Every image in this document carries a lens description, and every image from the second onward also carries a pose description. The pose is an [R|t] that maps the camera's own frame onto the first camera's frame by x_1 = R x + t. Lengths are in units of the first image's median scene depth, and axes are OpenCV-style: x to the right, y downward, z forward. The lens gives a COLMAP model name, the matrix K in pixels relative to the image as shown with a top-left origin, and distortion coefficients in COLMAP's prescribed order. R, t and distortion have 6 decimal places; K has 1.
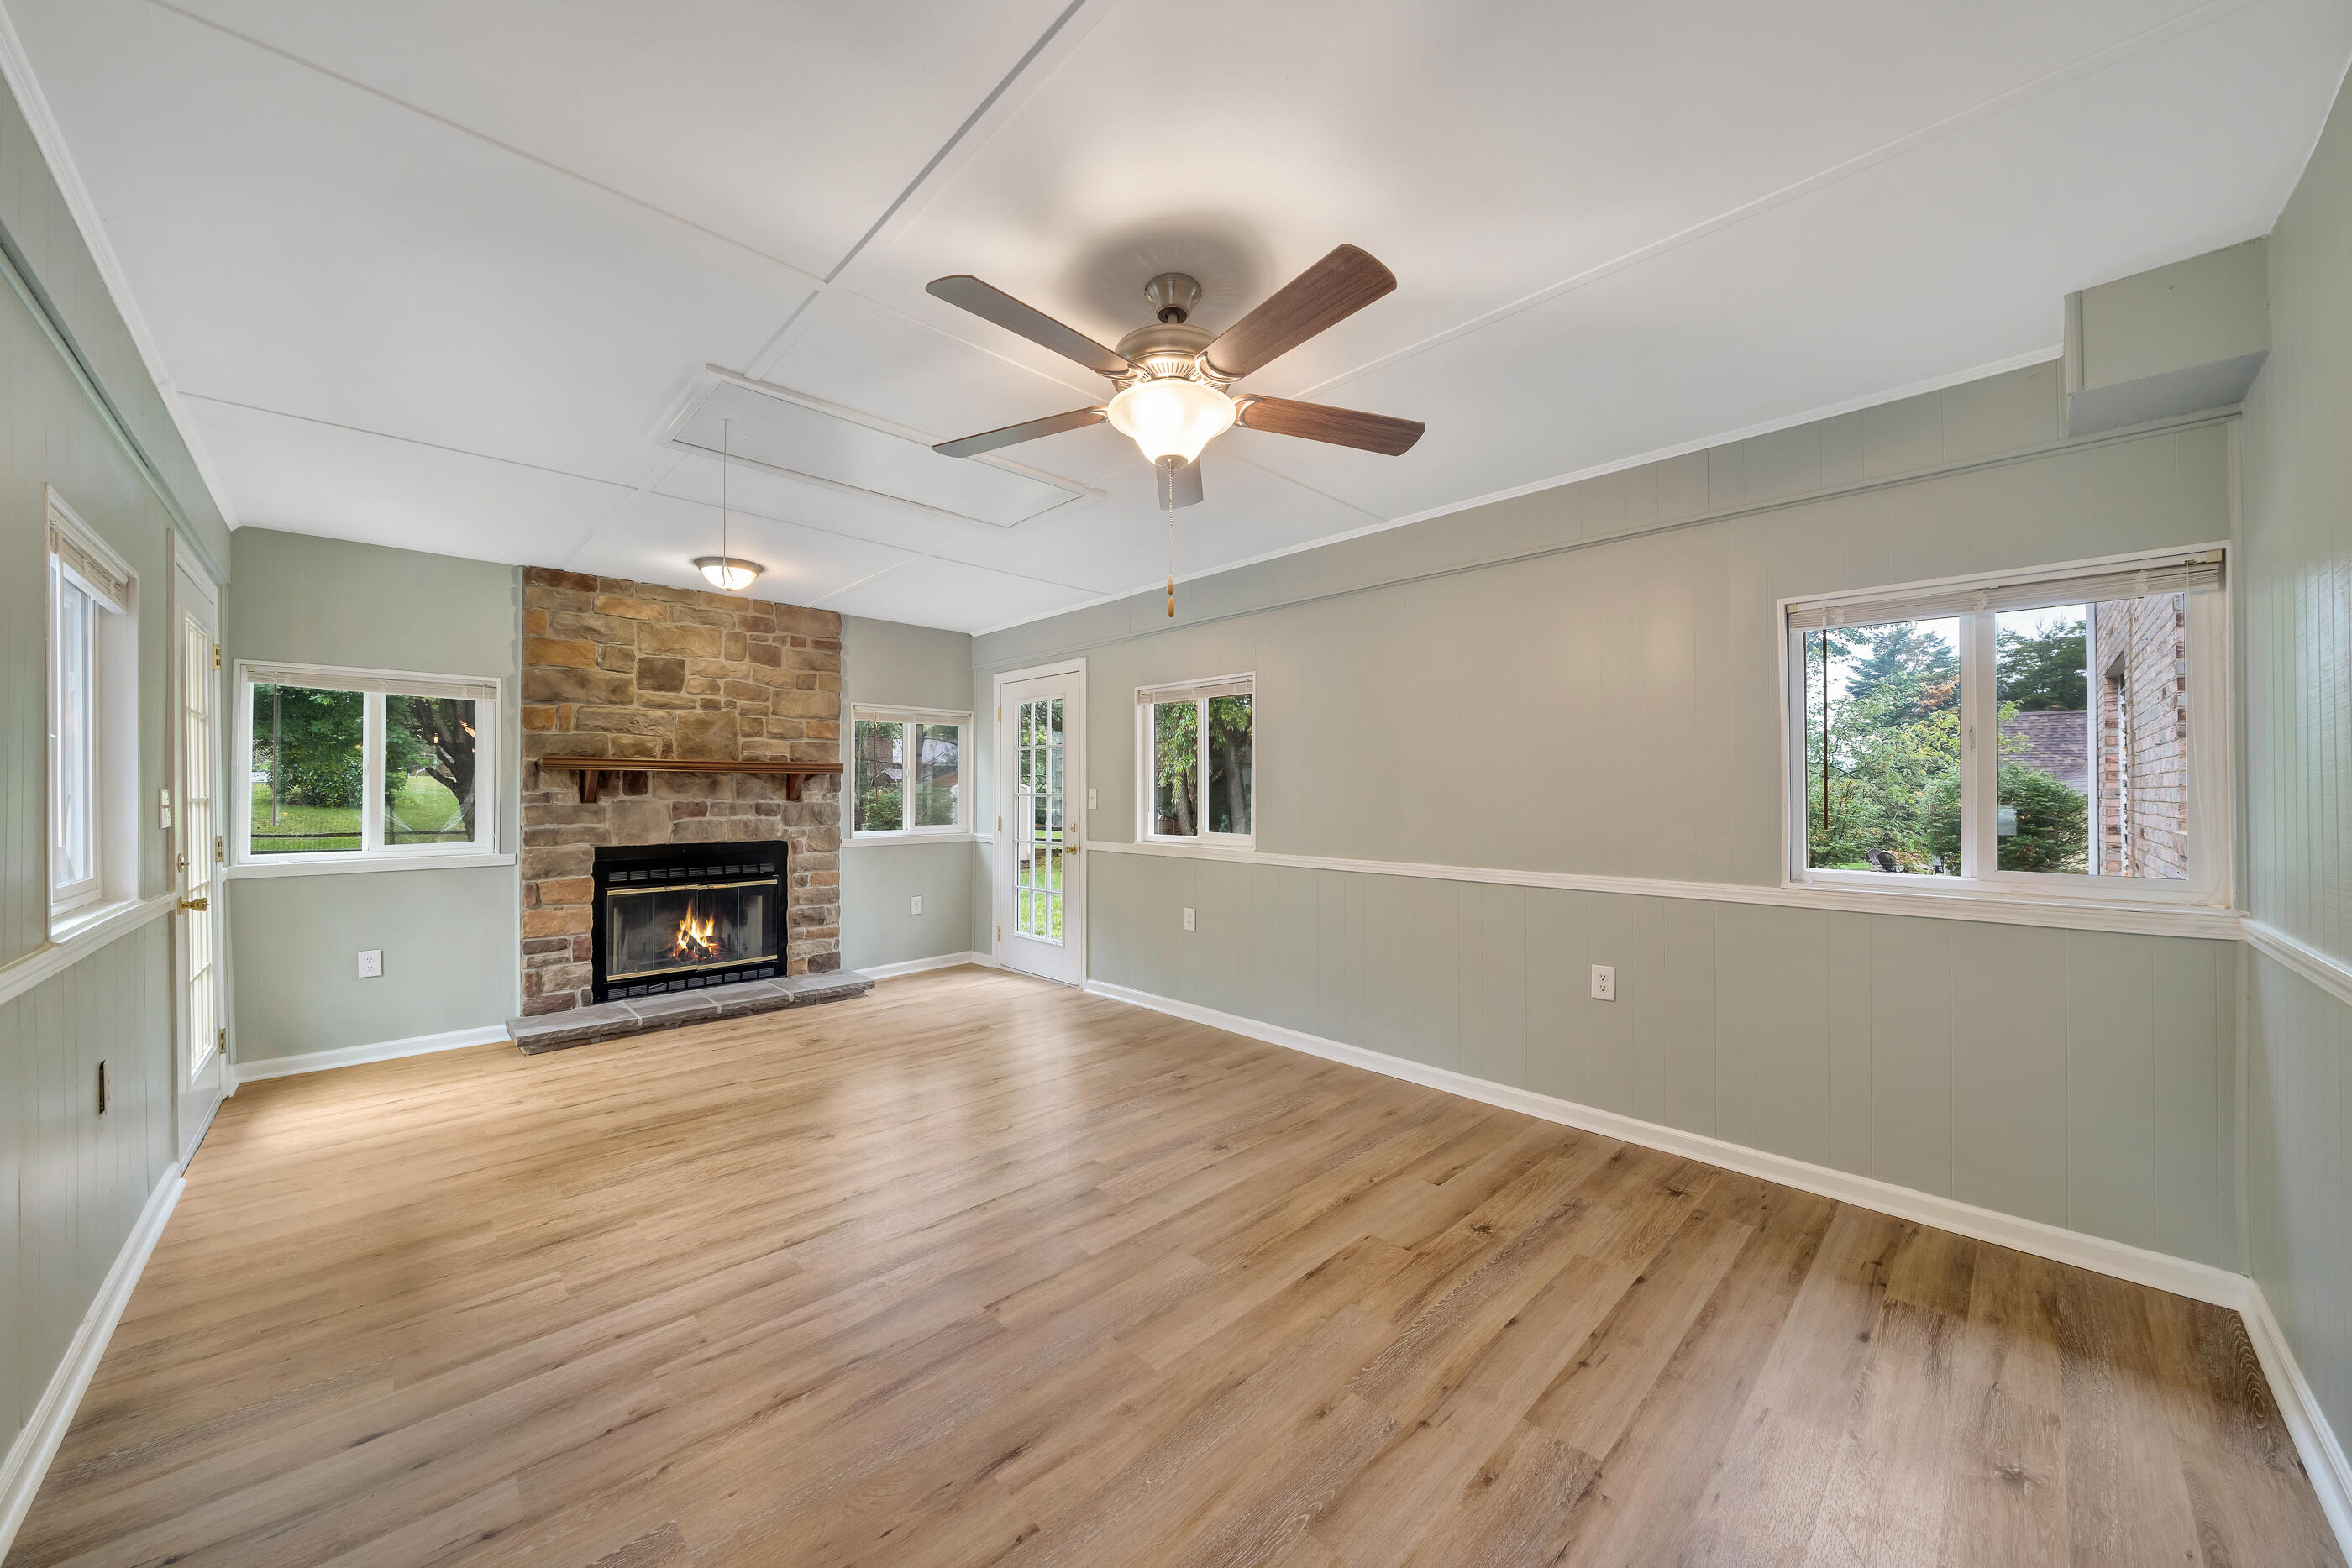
lens RADIAL K [[830.5, 0, 1172.2], [0, 830.5, 786.6], [0, 0, 1]] dist [-0.005664, 0.000827]
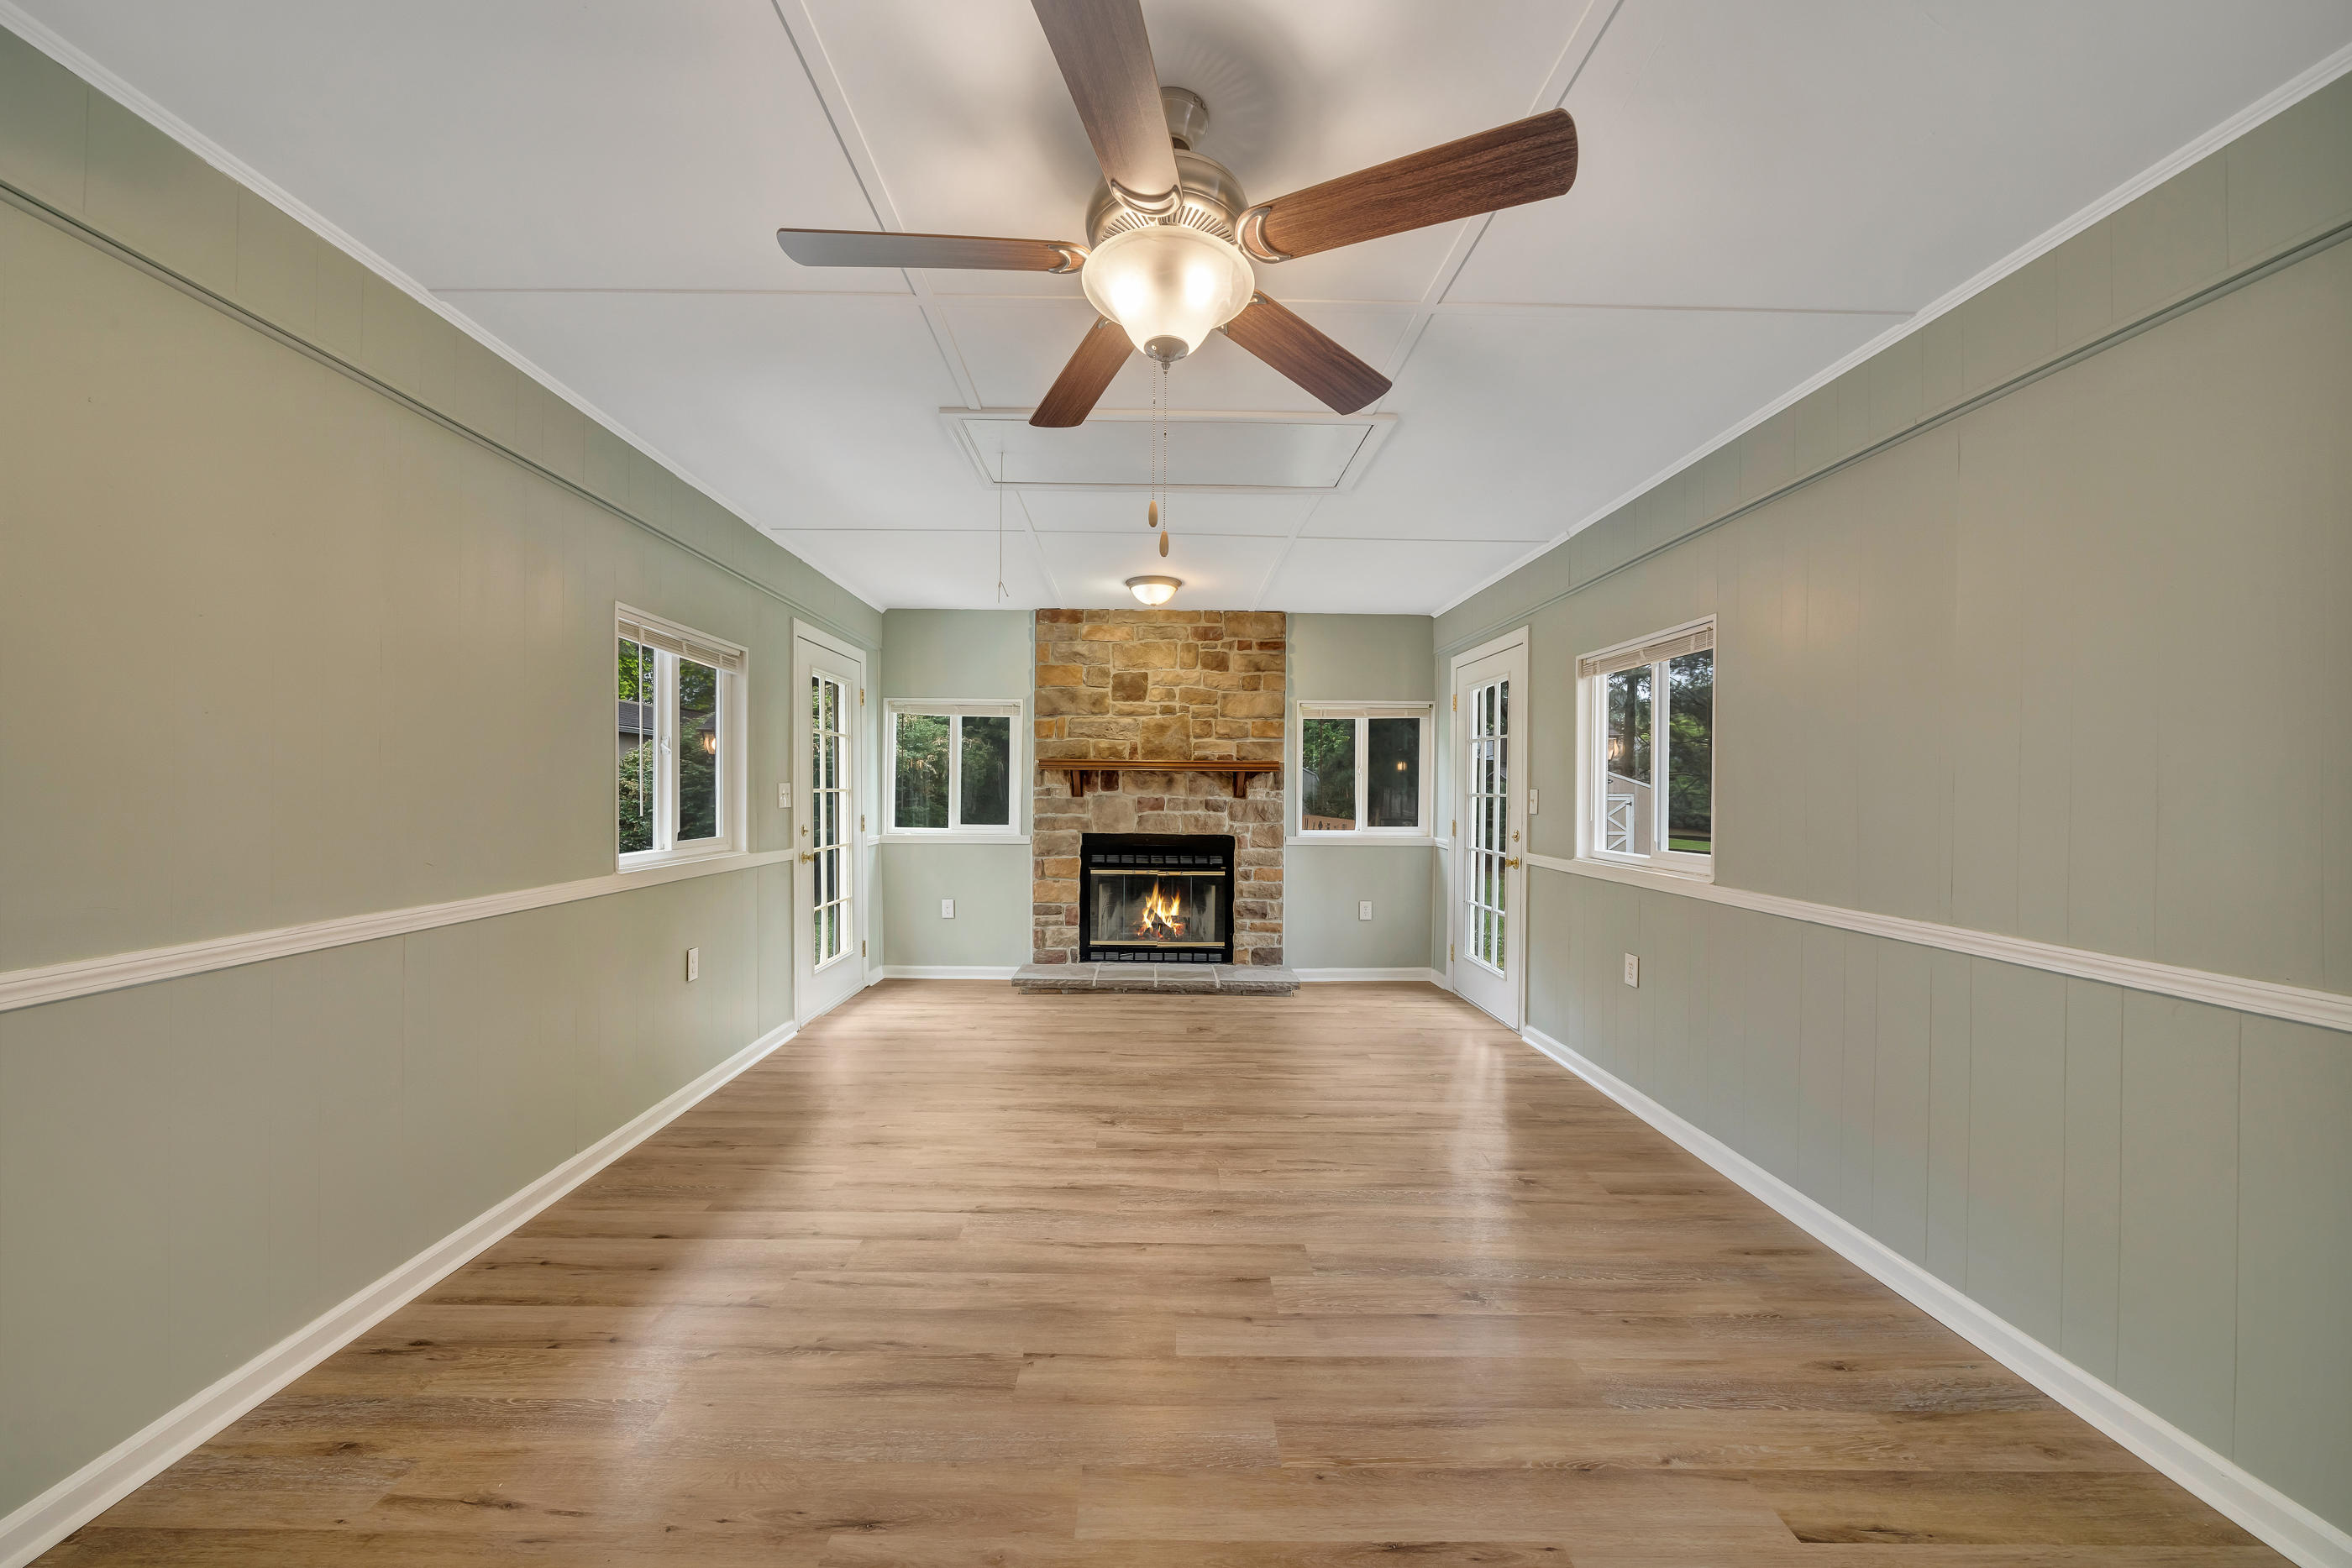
lens RADIAL K [[830.5, 0, 1163.3], [0, 830.5, 791.2], [0, 0, 1]] dist [-0.005664, 0.000827]
pose [[0.723296, 0.009867, -0.690468, 0.243126], [-0.006186, 0.999950, 0.007809, 0.001295], [0.690511, -0.001377, 0.723321, 0.215297]]
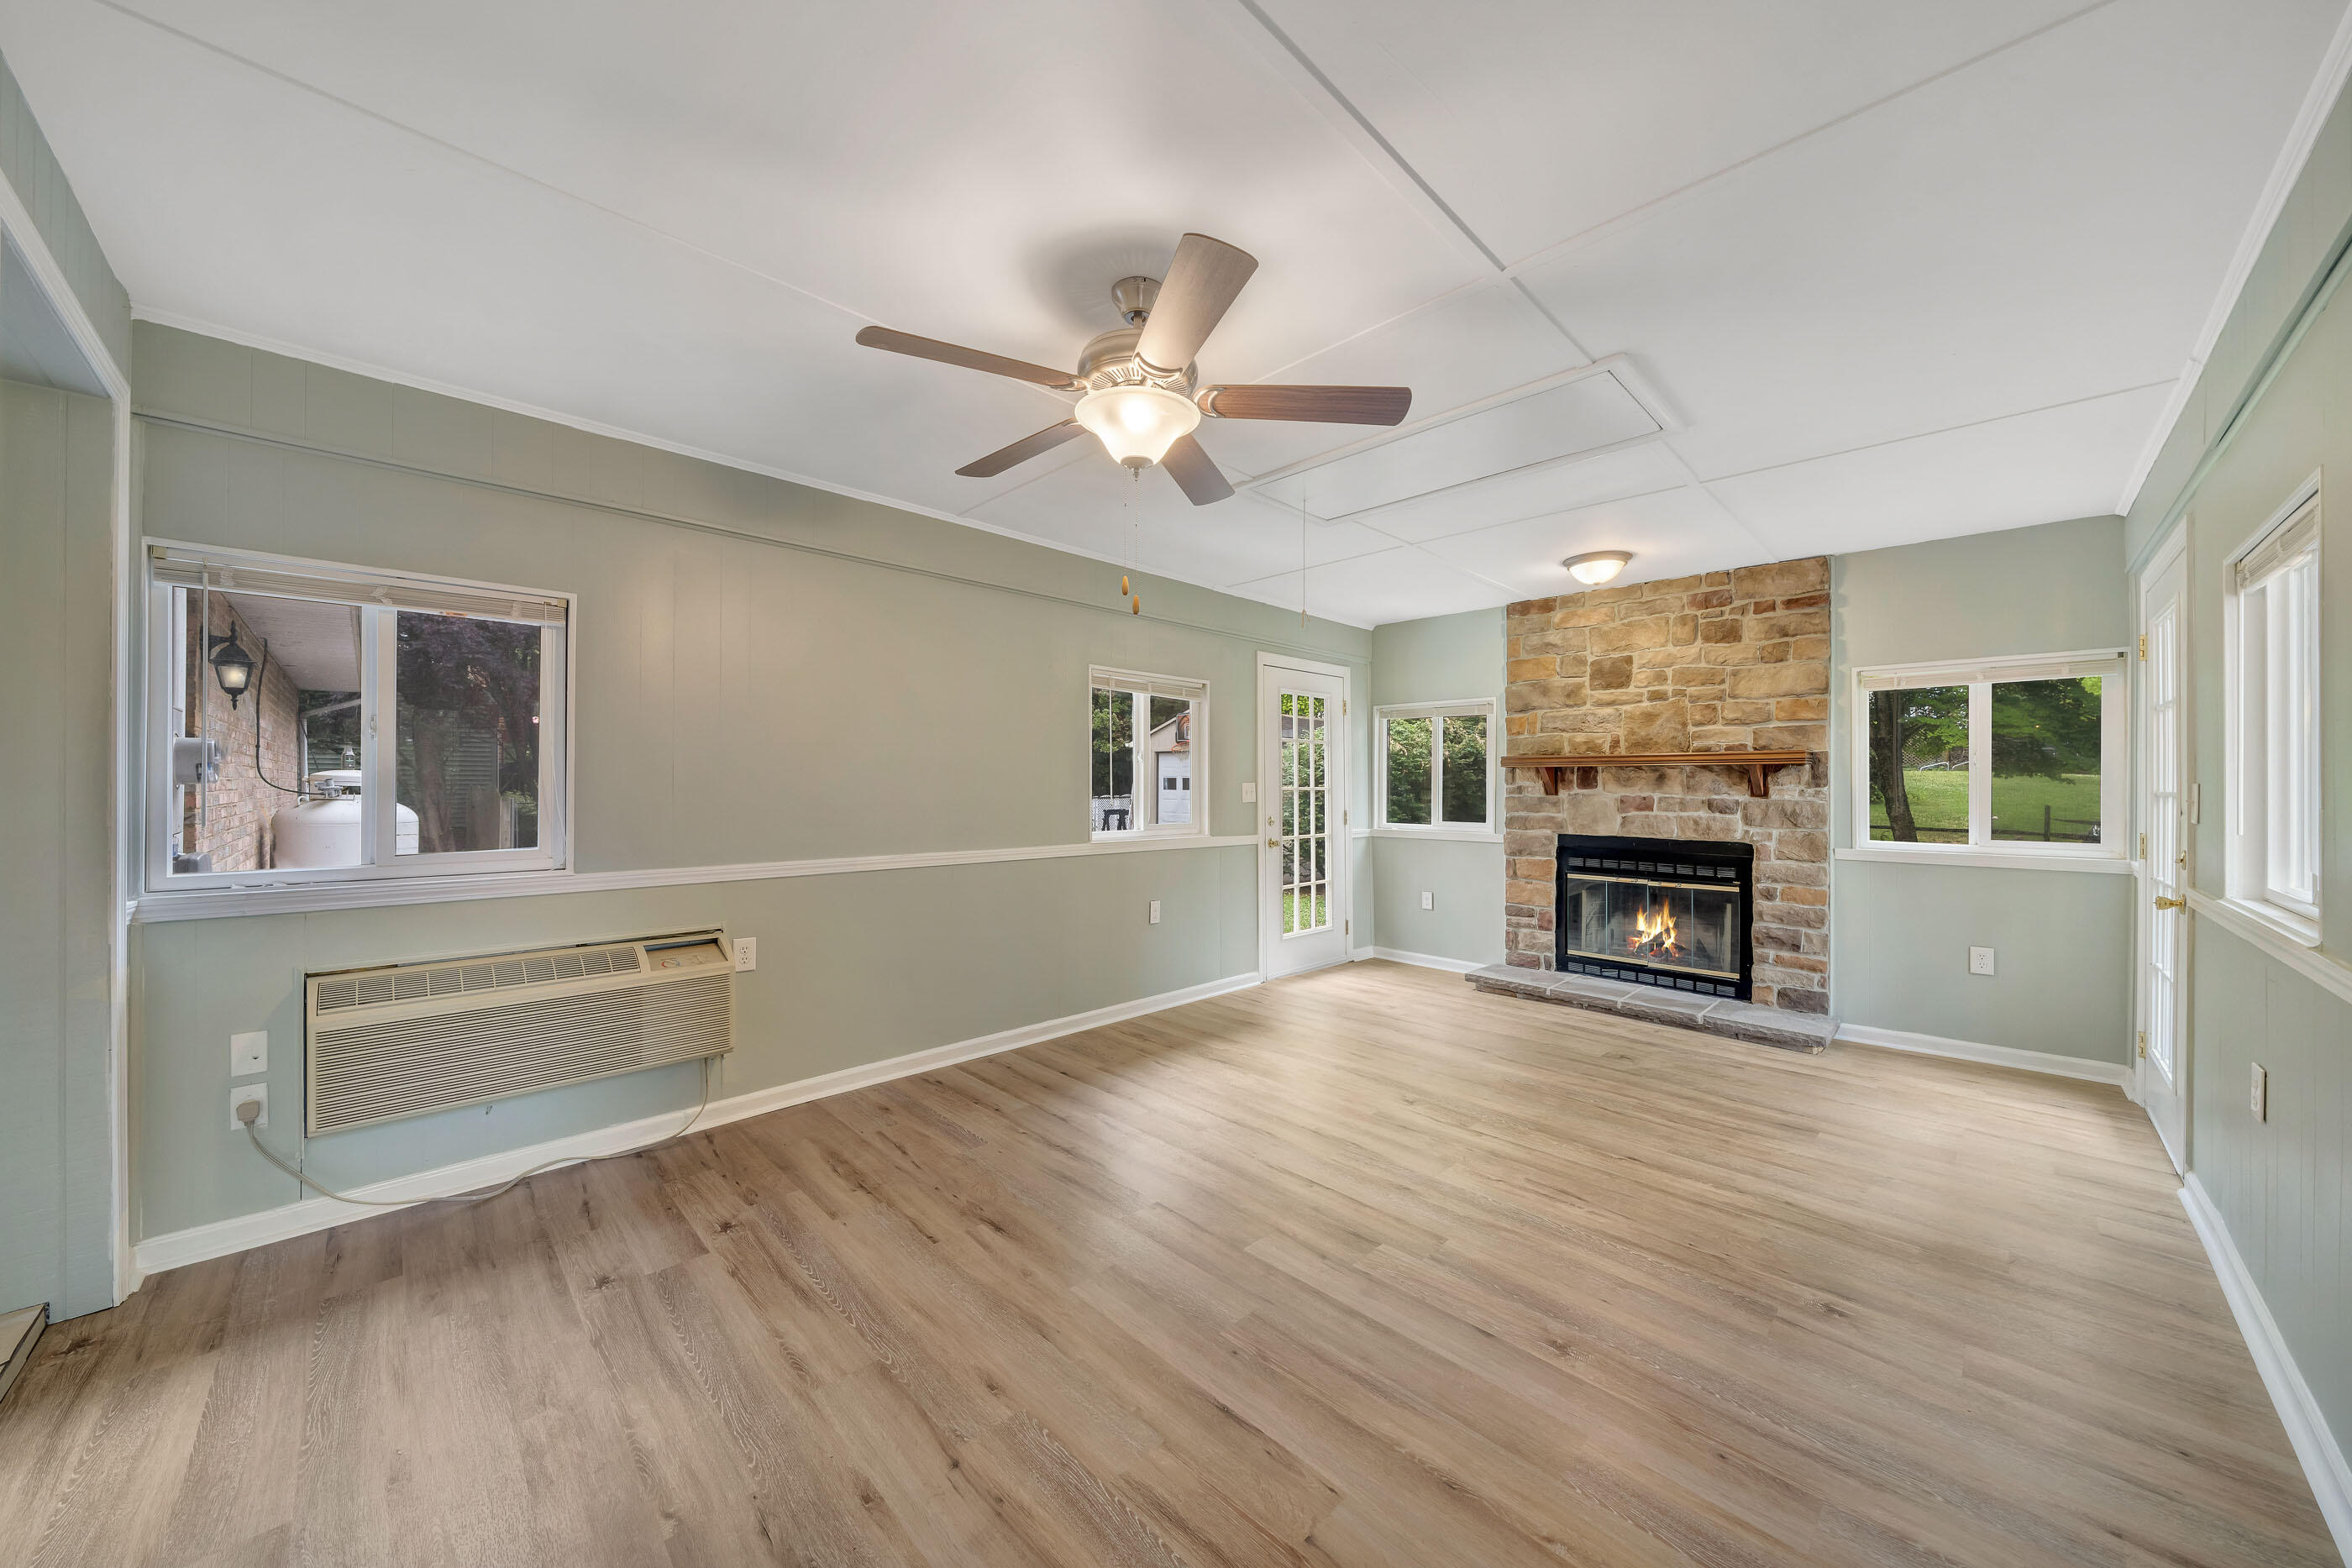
lens RADIAL K [[830.5, 0, 1154.9], [0, 830.5, 784.3], [0, 0, 1]] dist [-0.005664, 0.000827]
pose [[-0.010951, 0.001656, -0.999939, 0.482634], [0.000939, 0.999998, 0.001646, 0.002595], [0.999940, -0.000921, -0.010953, 0.485713]]
